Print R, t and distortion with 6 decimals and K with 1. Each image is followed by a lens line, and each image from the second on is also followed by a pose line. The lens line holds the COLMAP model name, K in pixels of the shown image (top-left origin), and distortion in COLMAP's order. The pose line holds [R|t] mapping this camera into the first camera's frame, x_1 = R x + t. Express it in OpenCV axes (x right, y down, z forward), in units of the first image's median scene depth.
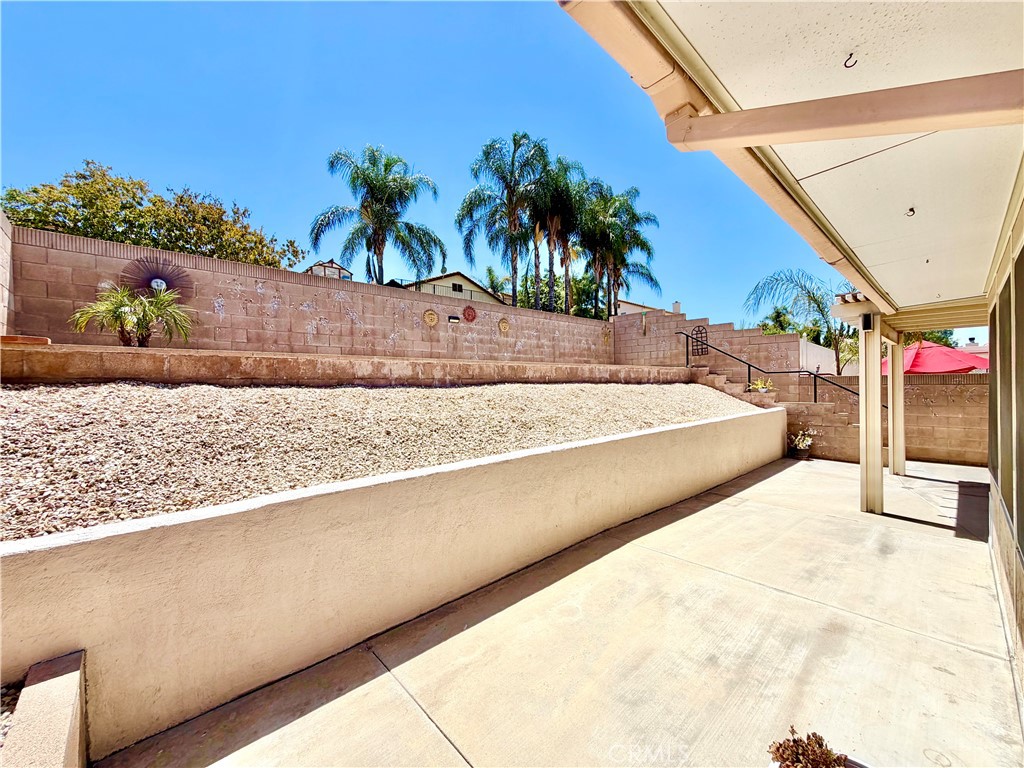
lens RADIAL K [[408.5, 0, 509.2], [0, 408.5, 386.0], [0, 0, 1]] dist [-0.001484, 0.000386]
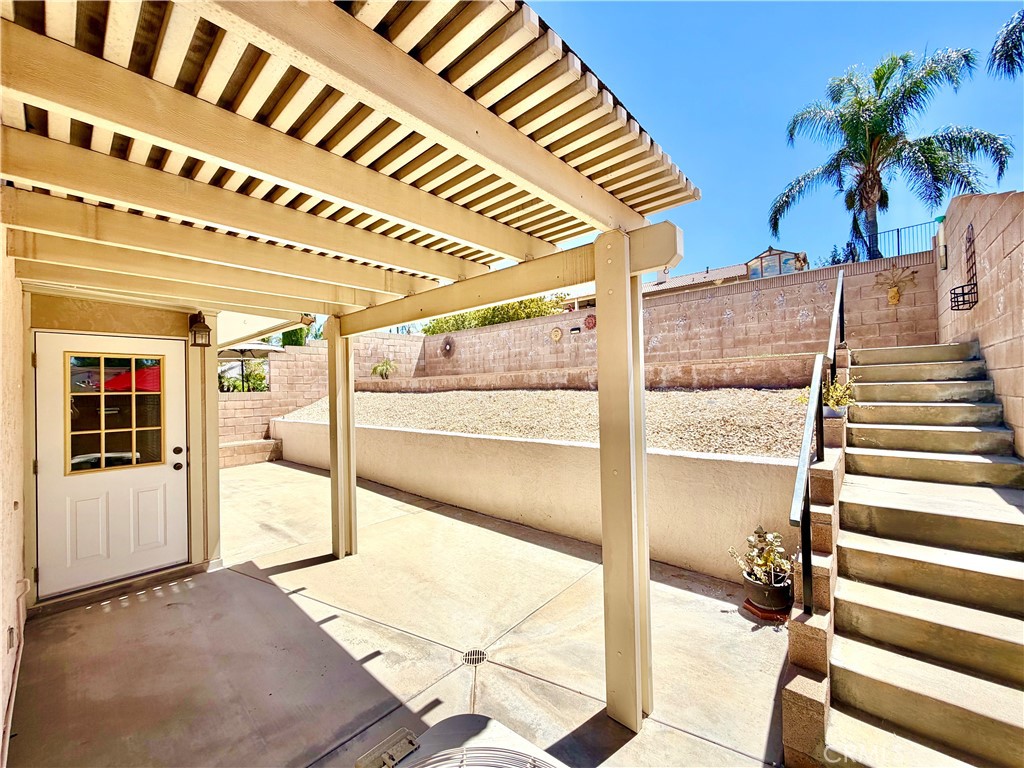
lens RADIAL K [[408.5, 0, 509.2], [0, 408.5, 386.0], [0, 0, 1]] dist [-0.001484, 0.000386]
pose [[0.096731, 0.003620, -0.995304, 1.282384], [0.016664, 0.999847, 0.005256, -0.024072], [0.995171, -0.017094, 0.096656, 0.923232]]
